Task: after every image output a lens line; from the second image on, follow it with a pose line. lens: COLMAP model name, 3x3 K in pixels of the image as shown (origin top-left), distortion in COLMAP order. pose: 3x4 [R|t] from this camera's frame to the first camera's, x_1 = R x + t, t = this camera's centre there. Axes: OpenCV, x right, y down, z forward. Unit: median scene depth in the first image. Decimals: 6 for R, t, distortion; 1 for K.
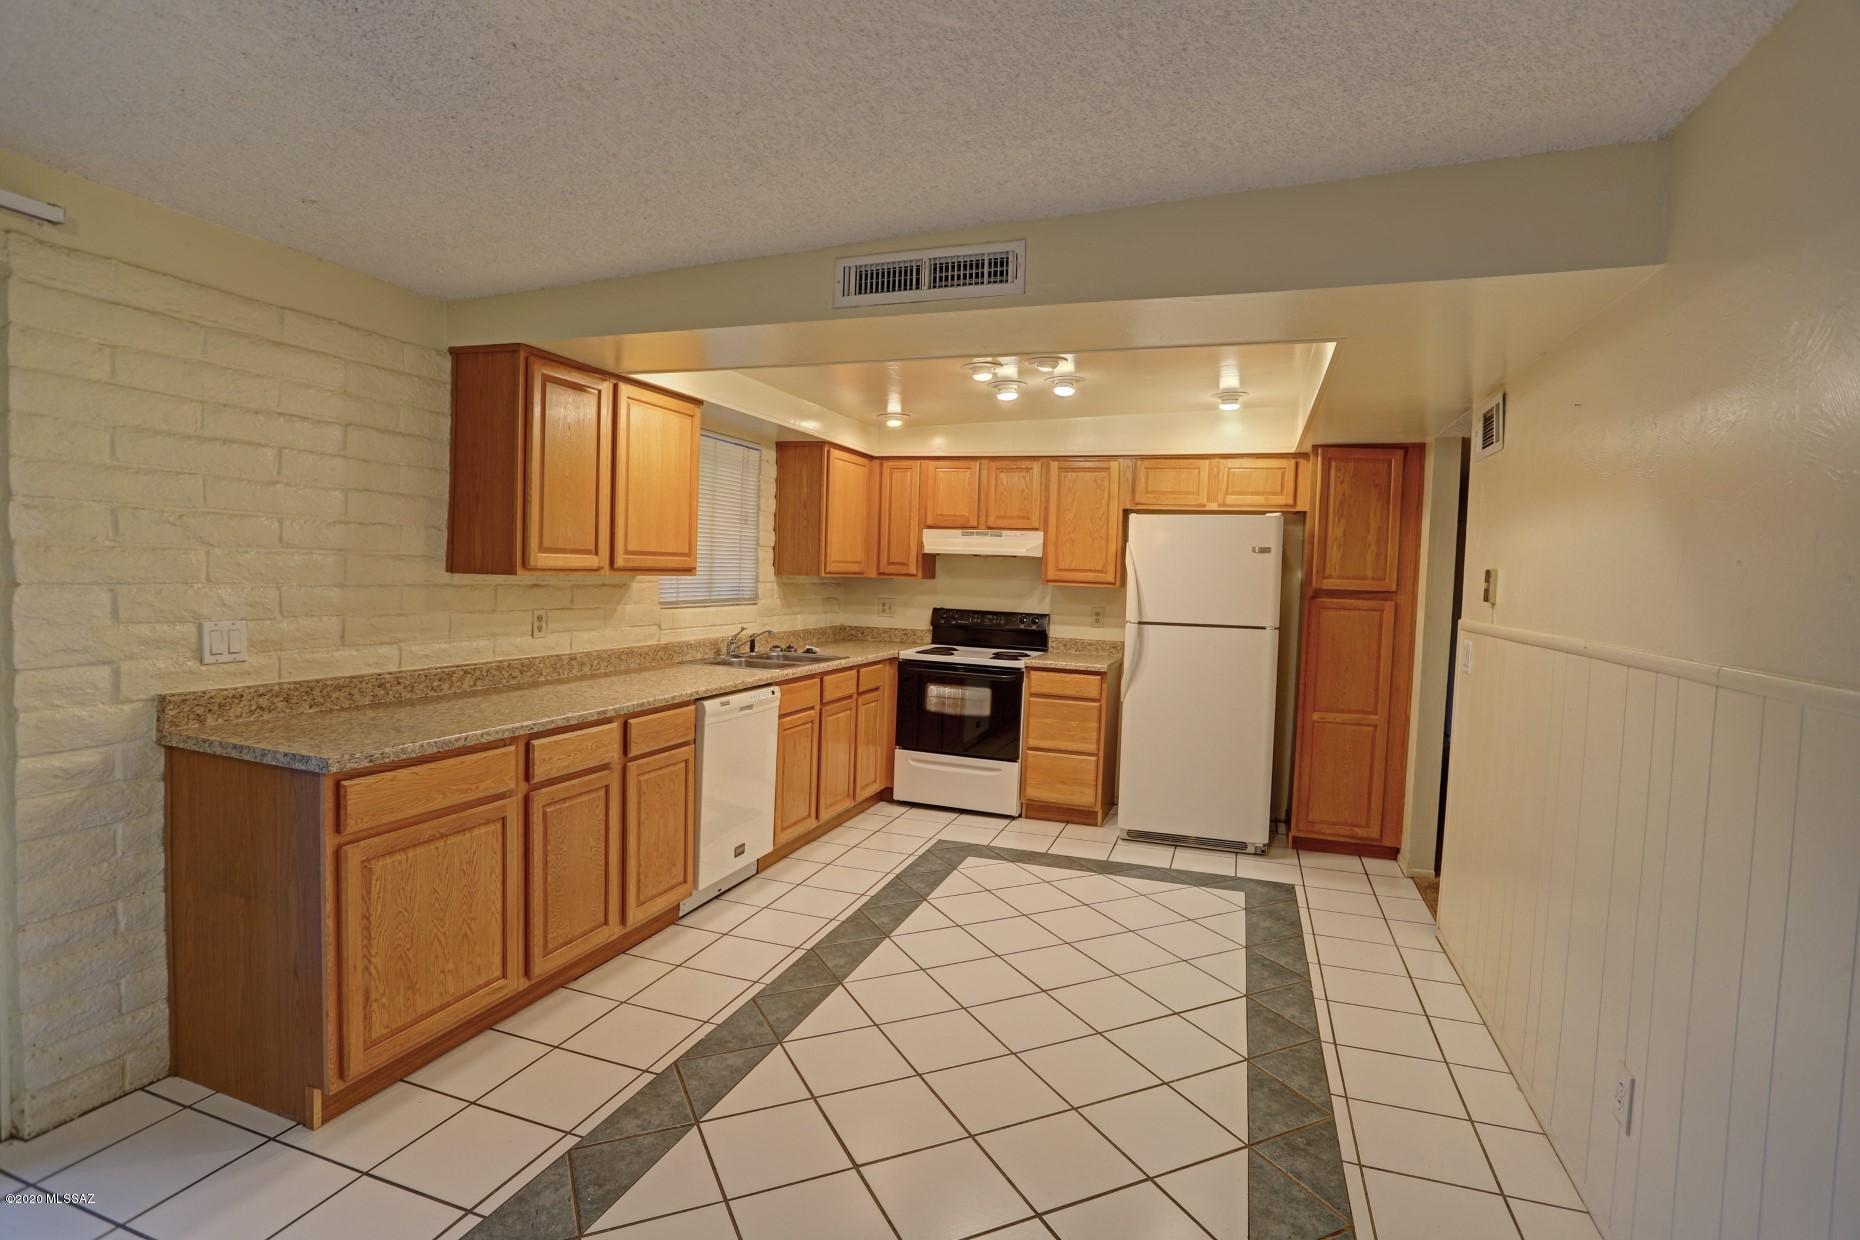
lens RADIAL K [[899.9, 0, 921.1], [0, 899.9, 618.0], [0, 0, 1]] dist [-0.032935, 0.000528]
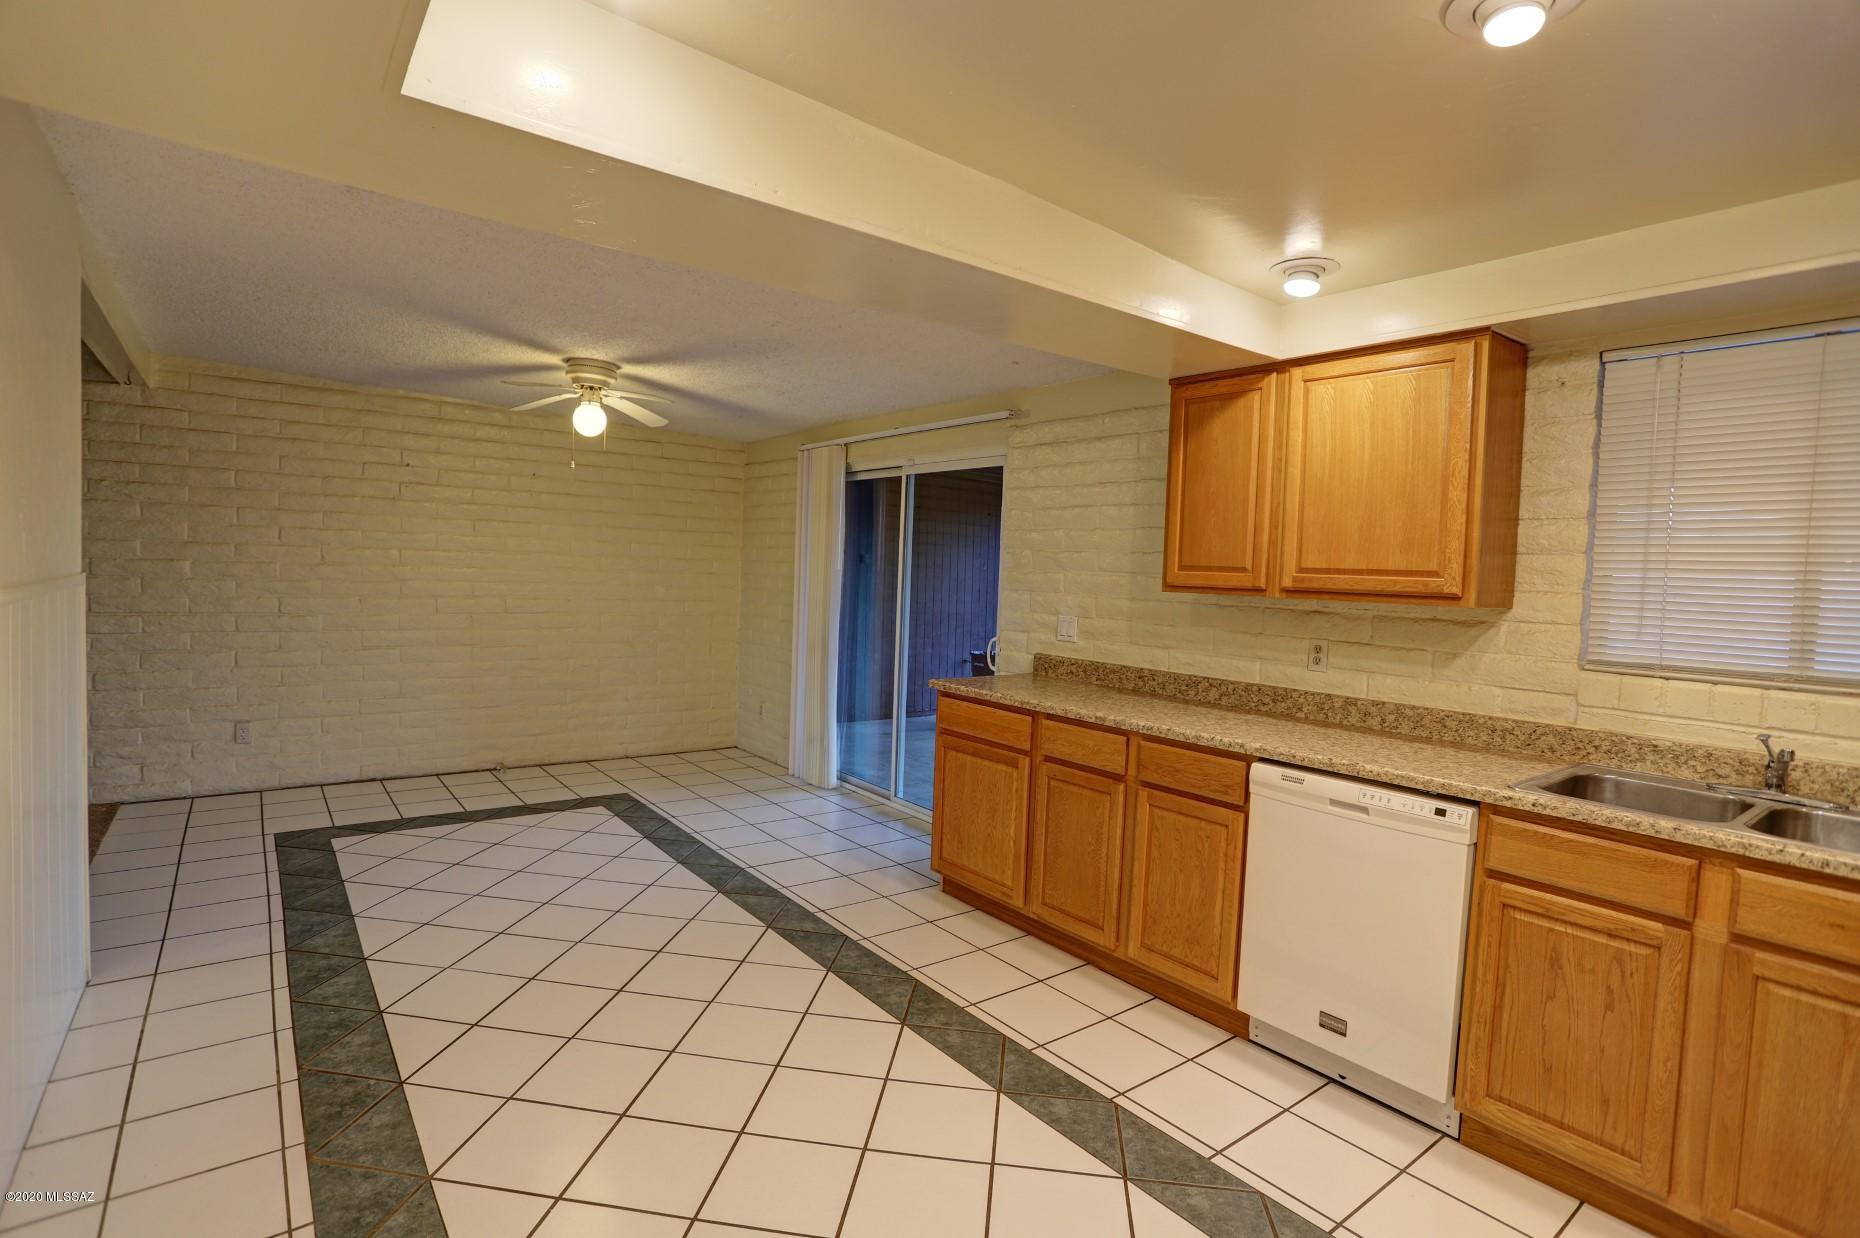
lens RADIAL K [[899.9, 0, 921.4], [0, 899.9, 621.9], [0, 0, 1]] dist [-0.032935, 0.000528]
pose [[-0.530577, -0.004805, -0.847623, 0.613944], [-0.102073, 0.993069, 0.058264, -0.043484], [0.841468, 0.117433, -0.527390, 1.300674]]
